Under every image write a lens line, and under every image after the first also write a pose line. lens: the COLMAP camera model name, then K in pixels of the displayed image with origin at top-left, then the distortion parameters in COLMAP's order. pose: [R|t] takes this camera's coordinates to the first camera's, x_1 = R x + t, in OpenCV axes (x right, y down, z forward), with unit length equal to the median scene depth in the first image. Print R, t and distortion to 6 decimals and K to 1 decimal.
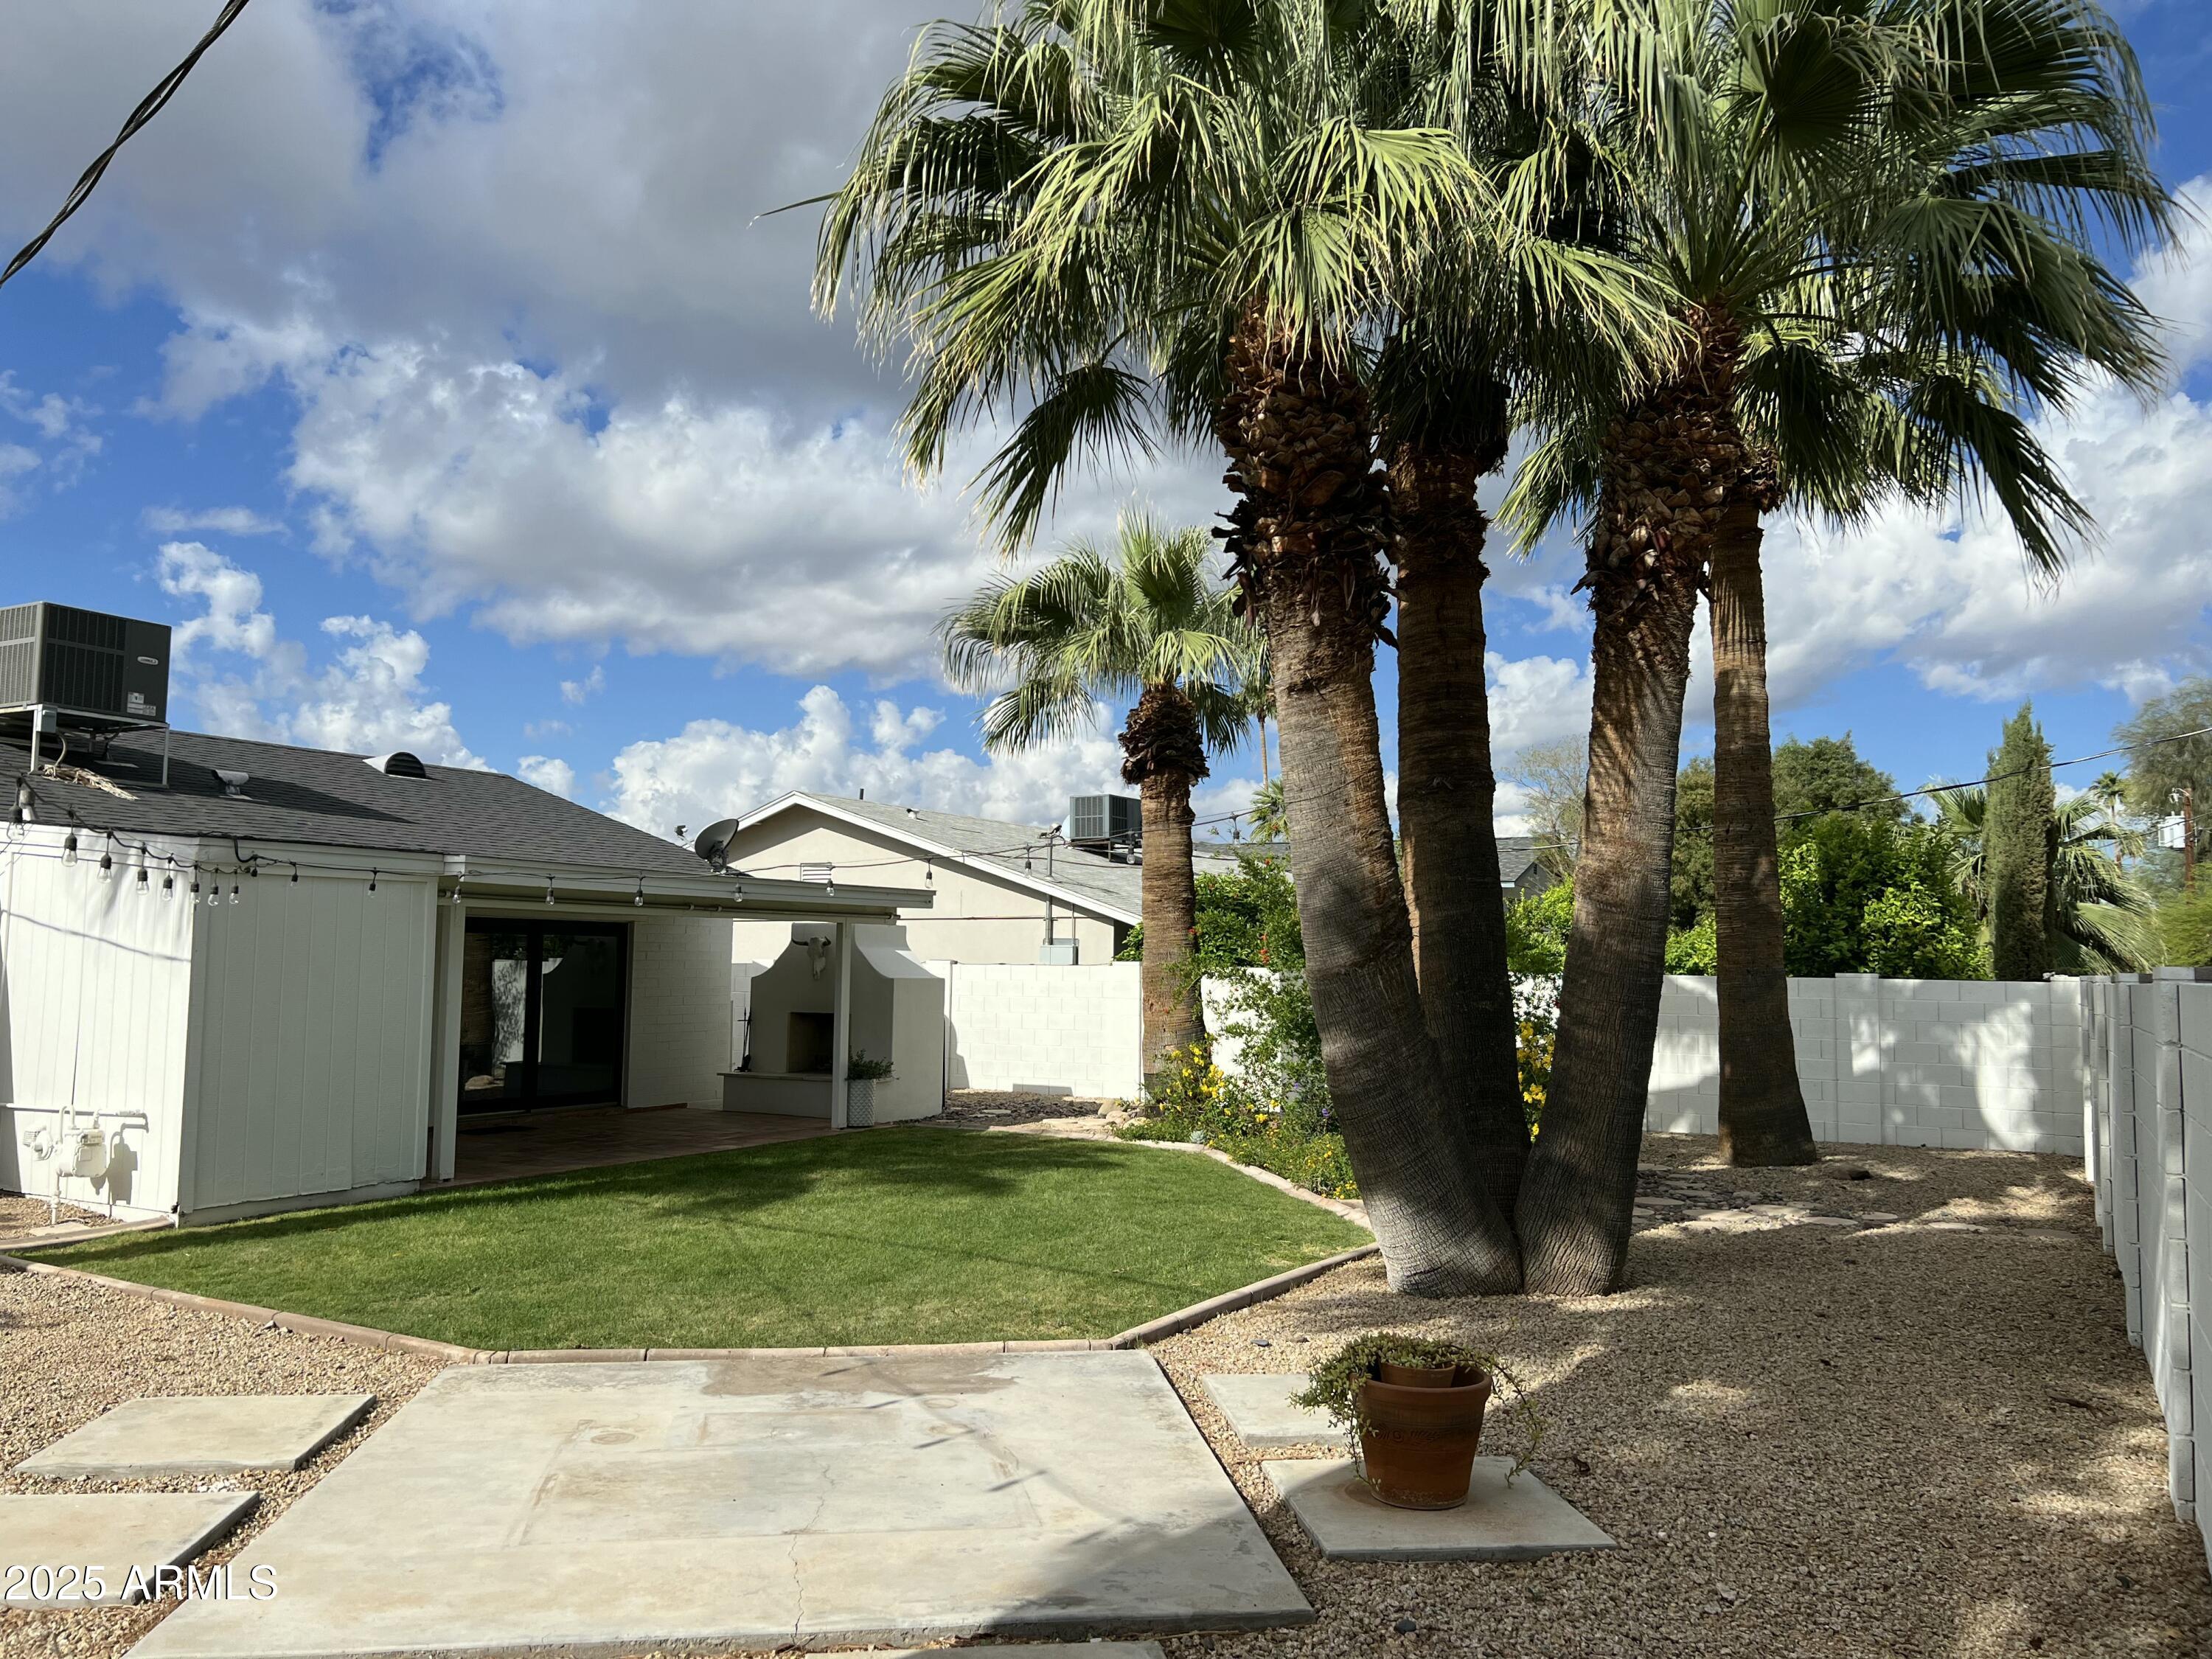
lens RADIAL K [[1645.0, 0, 1106.0], [0, 1645.0, 829.5], [0, 0, 1]] dist [0.027998, 0.006785]
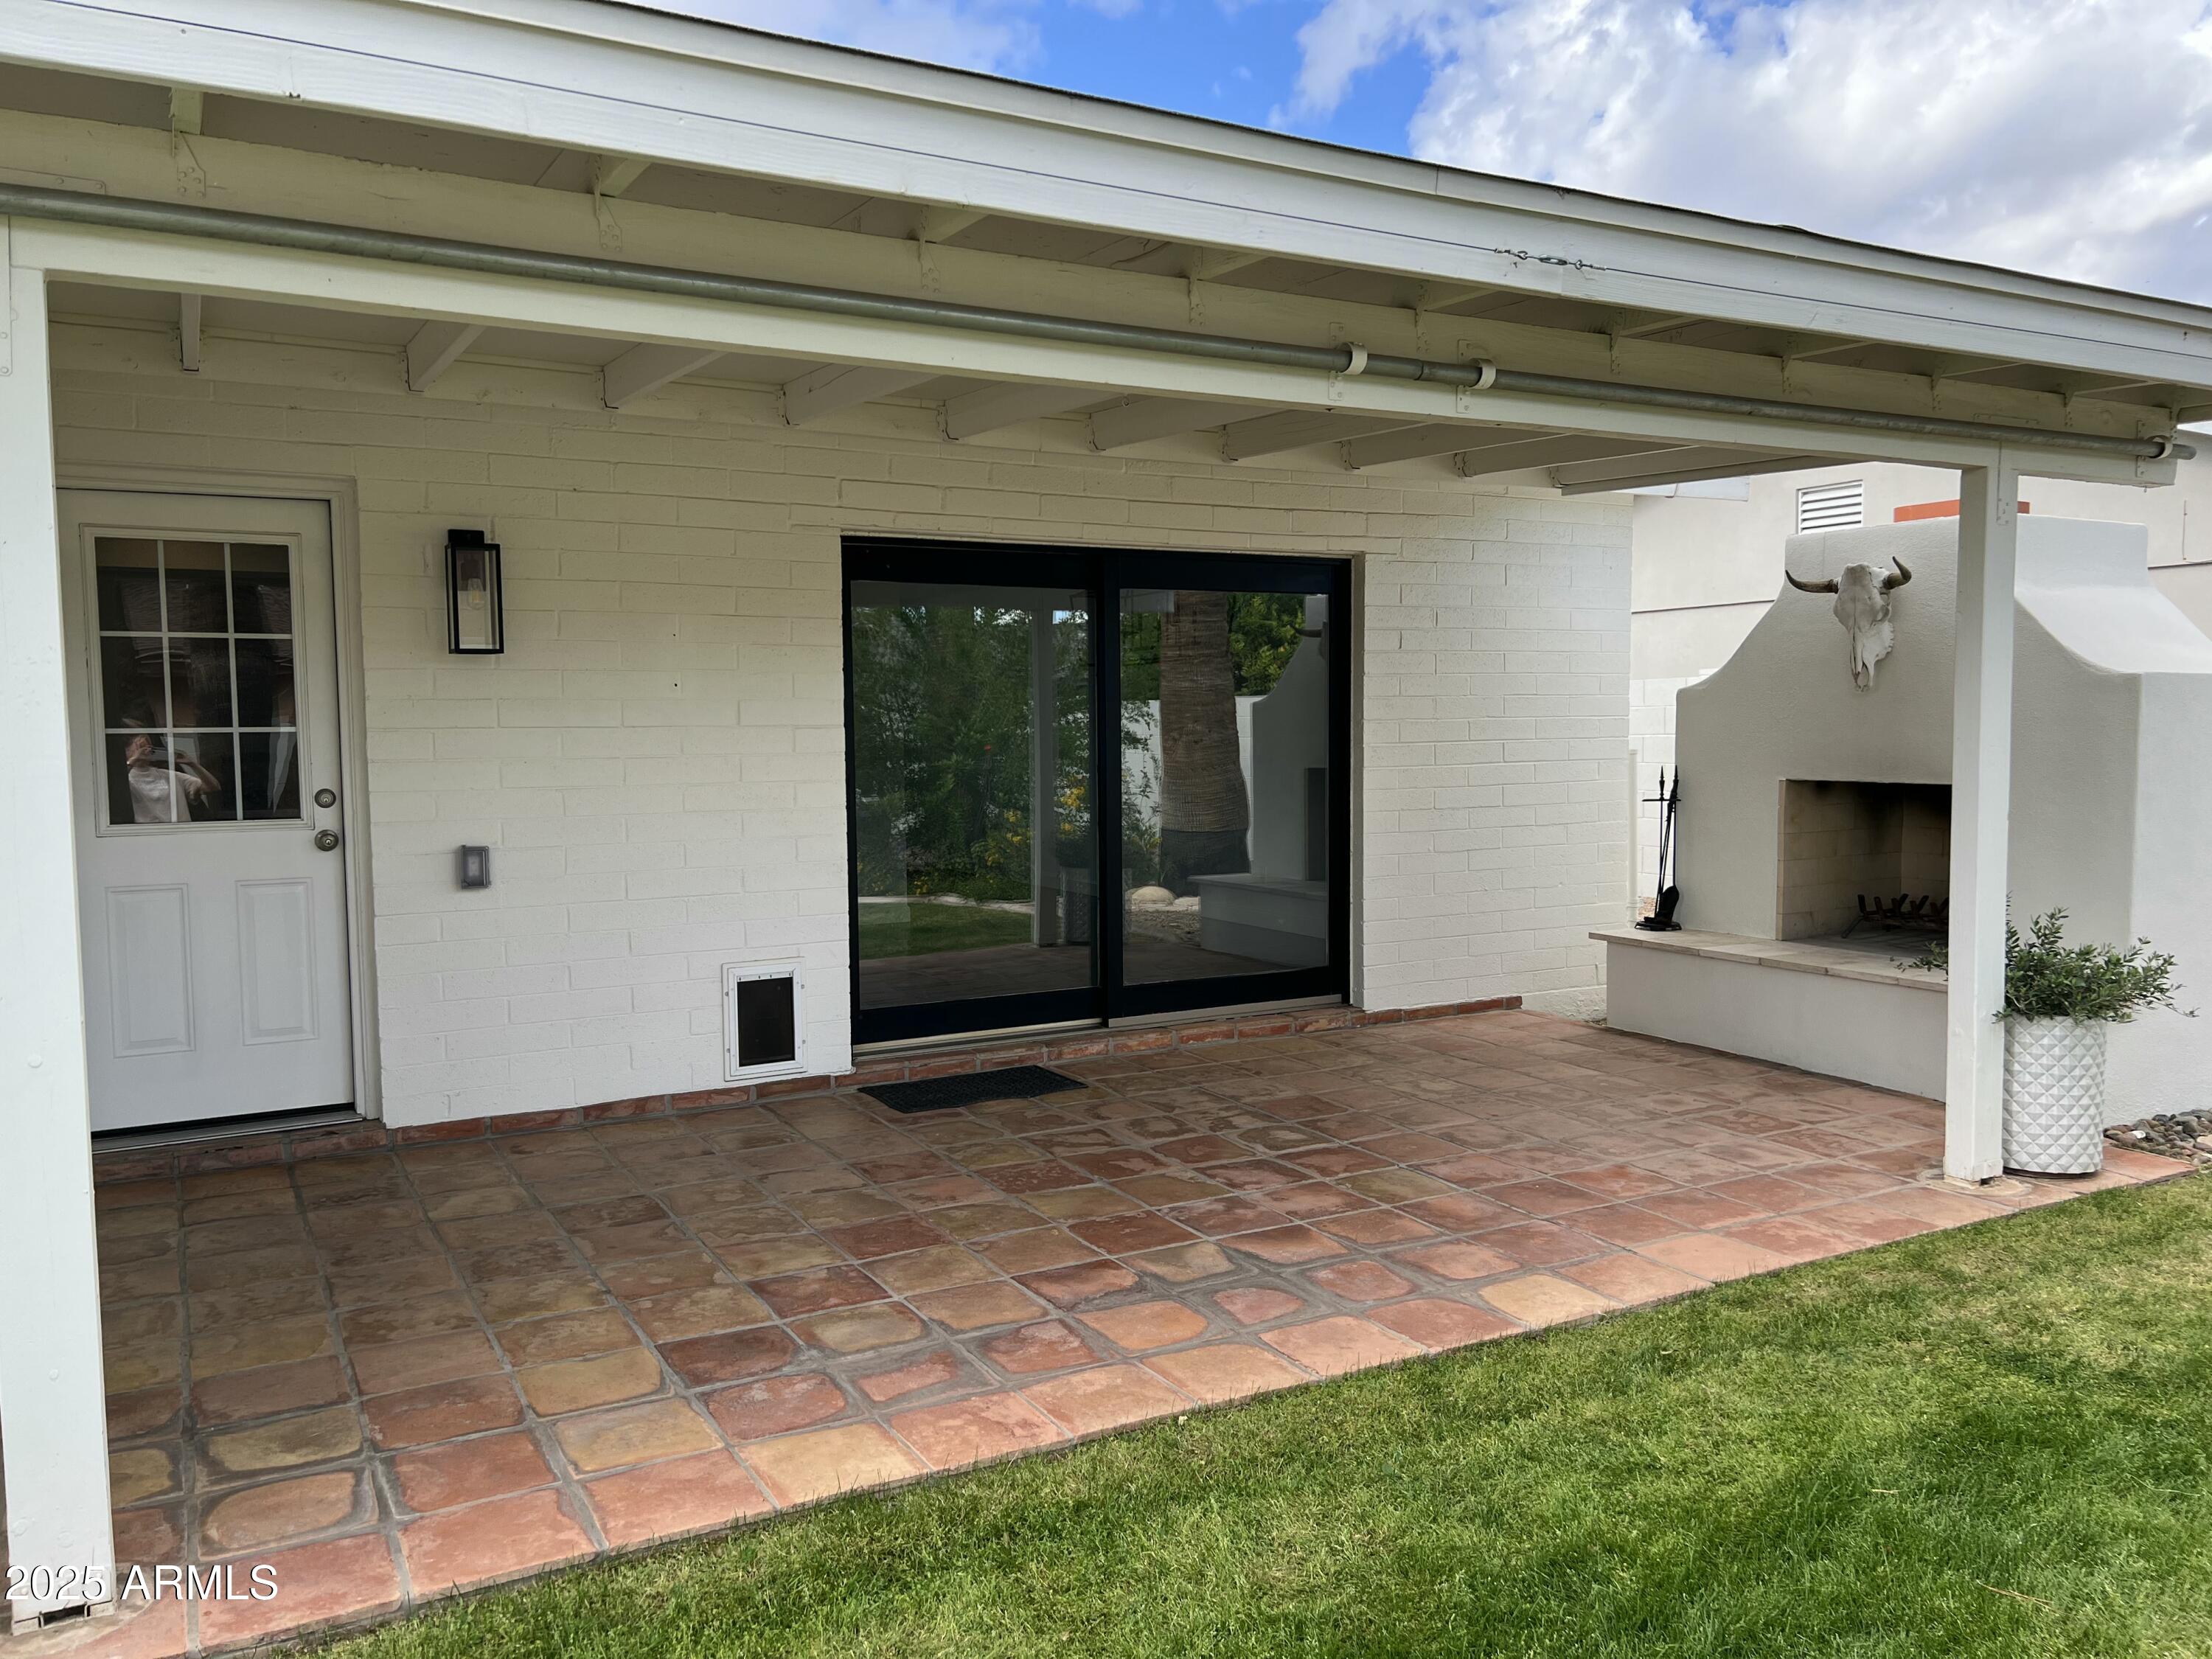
lens RADIAL K [[1673.4, 0, 1106.0], [0, 1673.4, 829.5], [0, 0, 1]] dist [-0.114898, 0.000962]
pose [[0.857448, 0.028843, -0.513761, -0.136267], [0.046845, 0.989906, 0.133757, 0.067826], [0.512434, -0.138757, 0.847442, 0.625228]]
